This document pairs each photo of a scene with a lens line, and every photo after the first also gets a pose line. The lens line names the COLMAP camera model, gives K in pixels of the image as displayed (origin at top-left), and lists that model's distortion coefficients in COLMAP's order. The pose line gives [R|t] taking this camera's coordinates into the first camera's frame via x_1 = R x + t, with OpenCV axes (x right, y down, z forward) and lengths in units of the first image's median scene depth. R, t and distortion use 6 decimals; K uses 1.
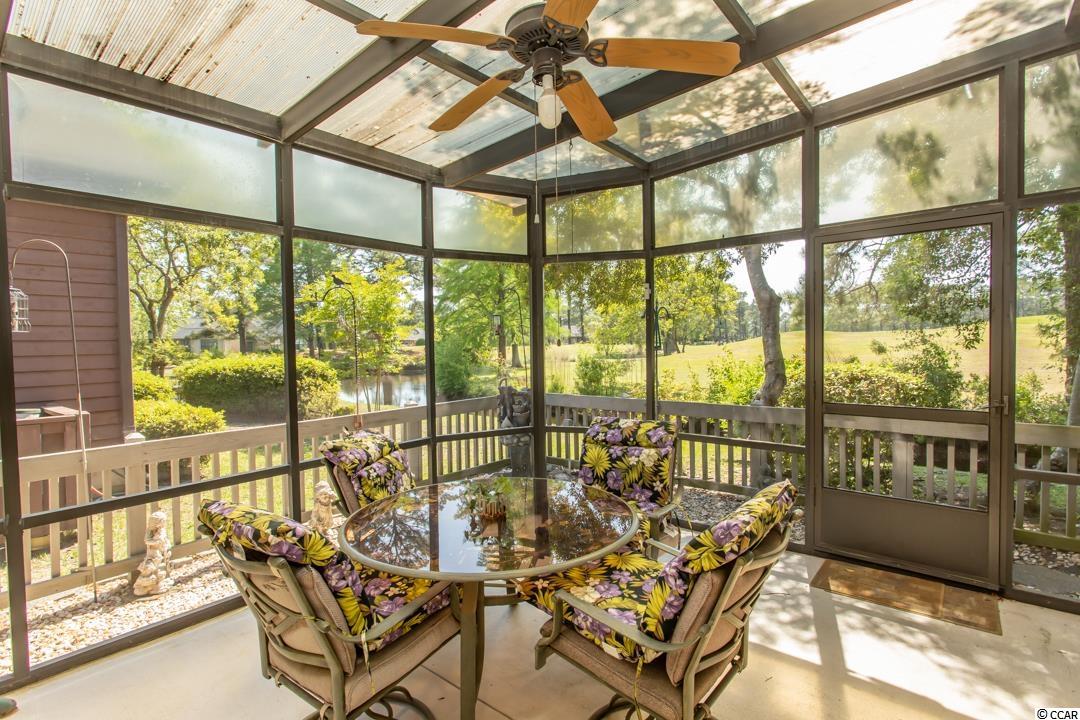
lens RADIAL K [[513.3, 0, 536.4], [0, 513.3, 358.4], [0, 0, 1]] dist [-0.006905, 0.001366]
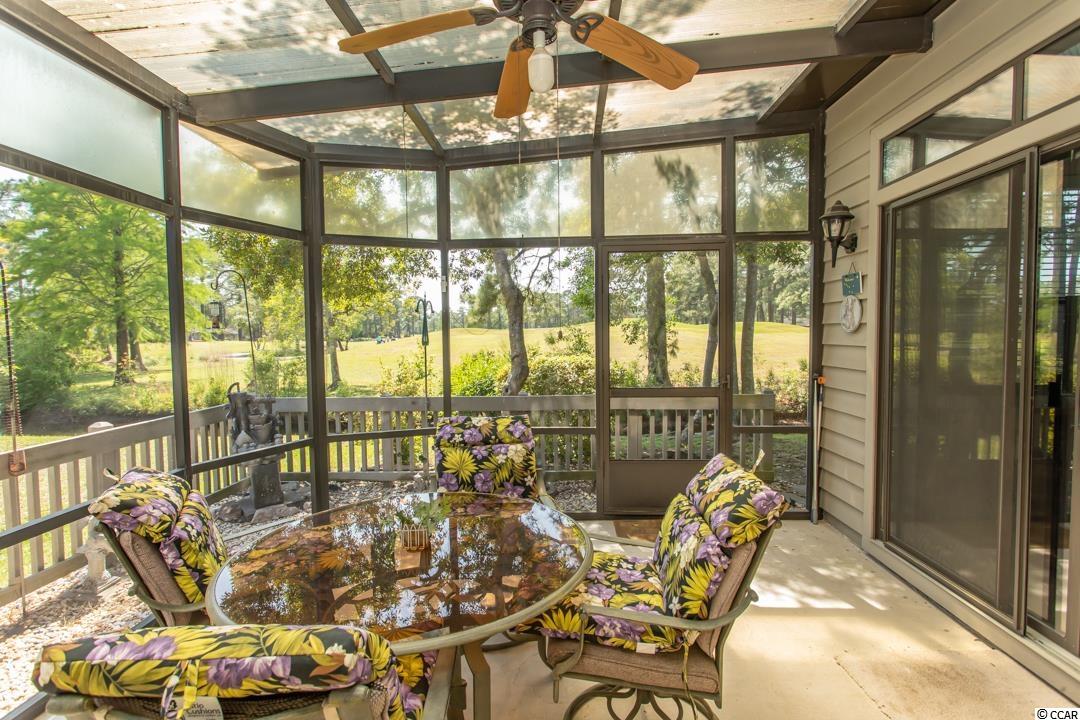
lens RADIAL K [[513.3, 0, 536.4], [0, 513.3, 358.4], [0, 0, 1]] dist [-0.006905, 0.001366]
pose [[0.802827, -0.023120, 0.595764, -0.318298], [0.019148, 0.999732, 0.012994, -0.000627], [-0.595905, 0.000975, 0.803054, 0.180739]]
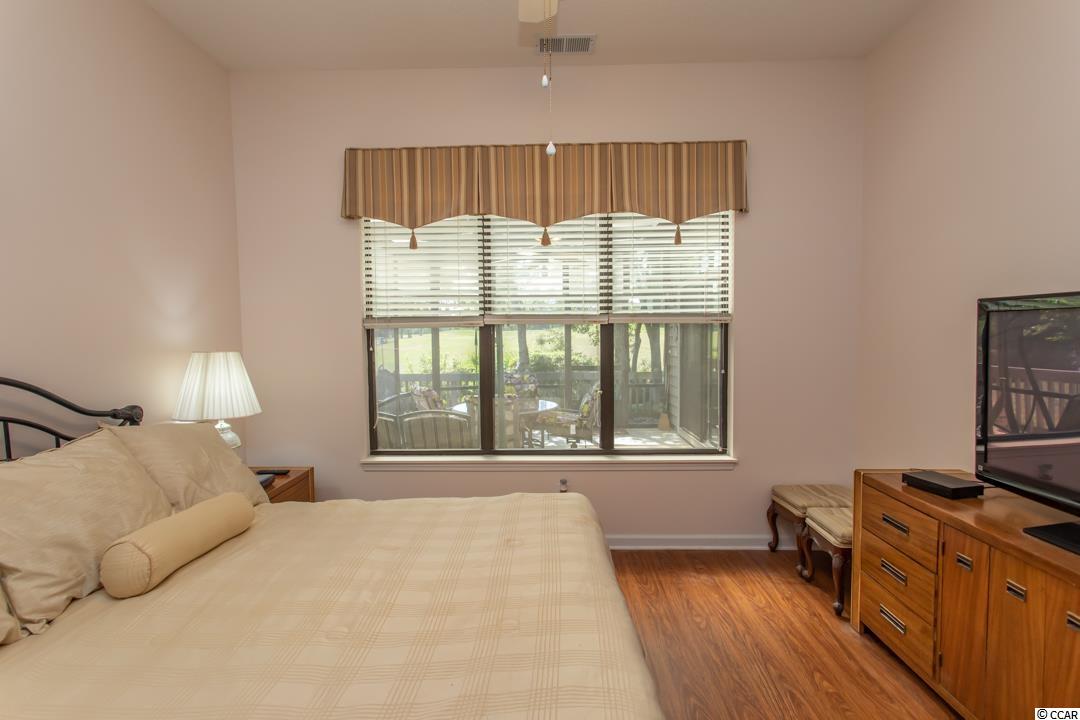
lens RADIAL K [[508.7, 0, 536.2], [0, 508.7, 358.1], [0, 0, 1]] dist [0.002581, 0.002351]
pose [[0.774719, -0.024575, 0.631828, -1.307979], [0.014566, 0.999673, 0.021022, -0.005665], [-0.632138, -0.007083, 0.774823, -0.938053]]
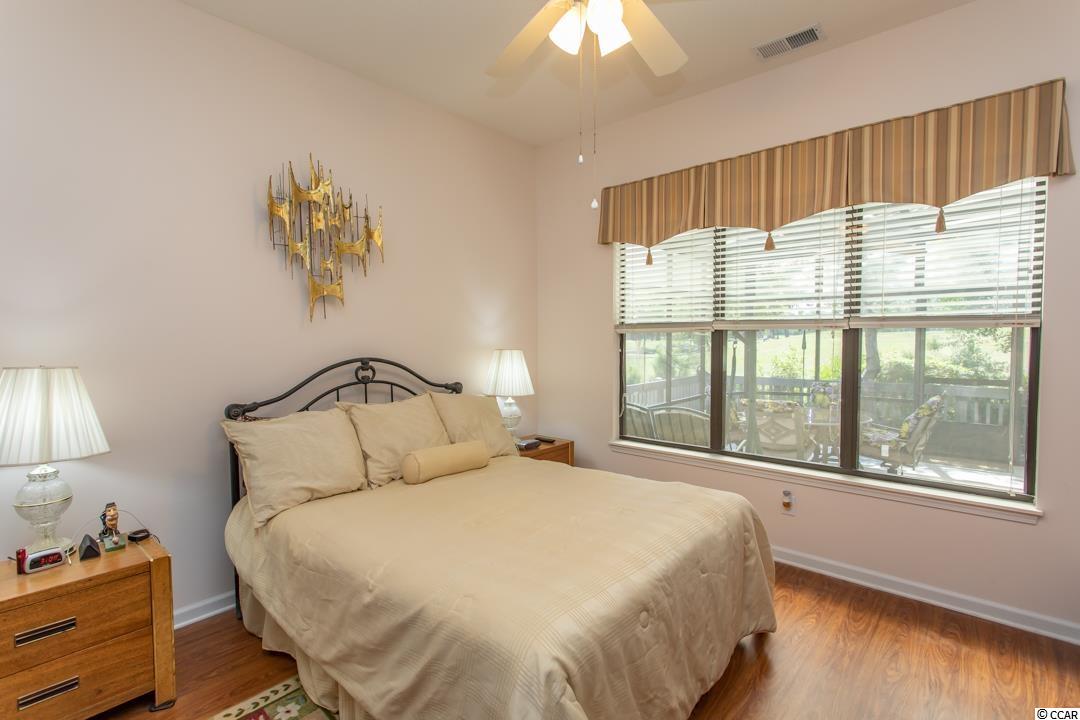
lens RADIAL K [[493.8, 0, 551.6], [0, 493.8, 358.7], [0, 0, 1]] dist [0.000769, 0.000161]
pose [[0.999896, 0.012929, 0.006325, -1.078878], [-0.013026, 0.999796, 0.015443, -0.003431], [-0.006124, -0.015524, 0.999861, -1.139469]]
